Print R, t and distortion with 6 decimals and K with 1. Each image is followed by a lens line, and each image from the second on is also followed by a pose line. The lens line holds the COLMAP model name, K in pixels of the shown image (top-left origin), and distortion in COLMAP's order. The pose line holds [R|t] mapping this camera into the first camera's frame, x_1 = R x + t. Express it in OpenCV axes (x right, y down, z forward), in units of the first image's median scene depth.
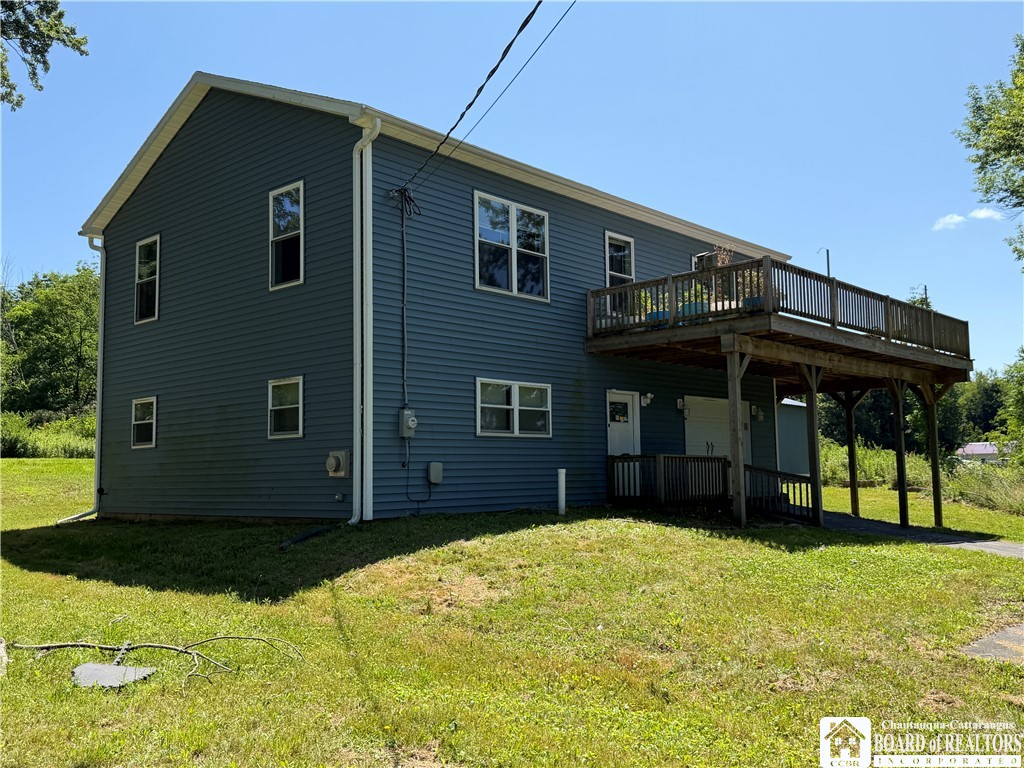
lens RADIAL K [[942.0, 0, 513.3], [0, 942.0, 385.0], [0, 0, 1]] dist [0.081572, -0.043751]
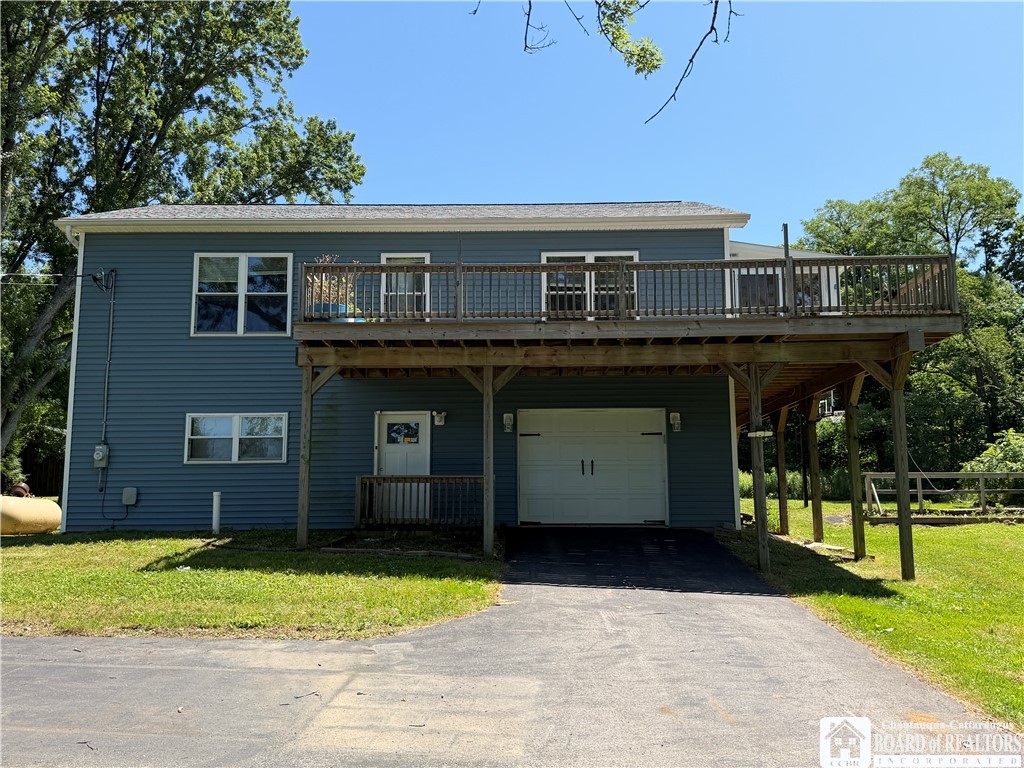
lens RADIAL K [[942.0, 0, 510.3], [0, 942.0, 389.8], [0, 0, 1]] dist [0.081572, -0.043751]
pose [[0.664409, -0.090805, -0.741832, 0.986476], [0.066401, 0.995838, -0.062425, 0.056160], [0.744413, -0.007783, 0.667674, 0.466399]]
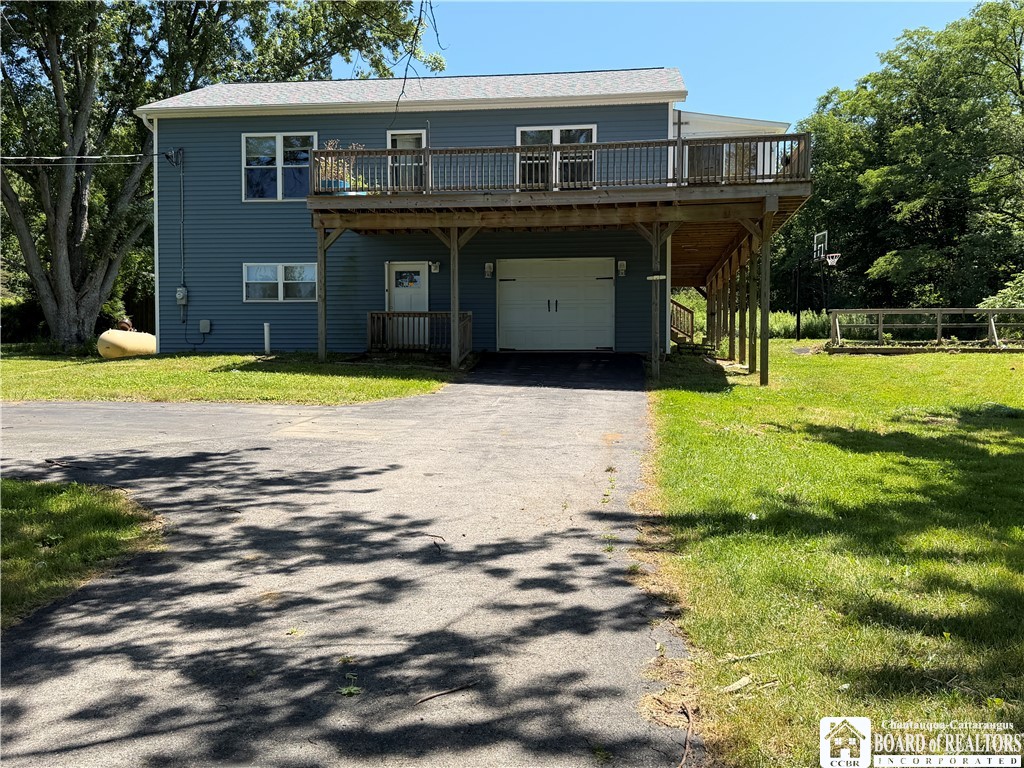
lens RADIAL K [[1031.5, 0, 507.5], [0, 1031.5, 382.2], [0, 0, 1]] dist [0.147653, 0.000000]
pose [[0.567815, 0.021609, -0.822873, 1.412290], [0.068532, 0.994944, 0.073418, 0.078733], [0.820299, -0.098081, 0.563463, 0.354961]]
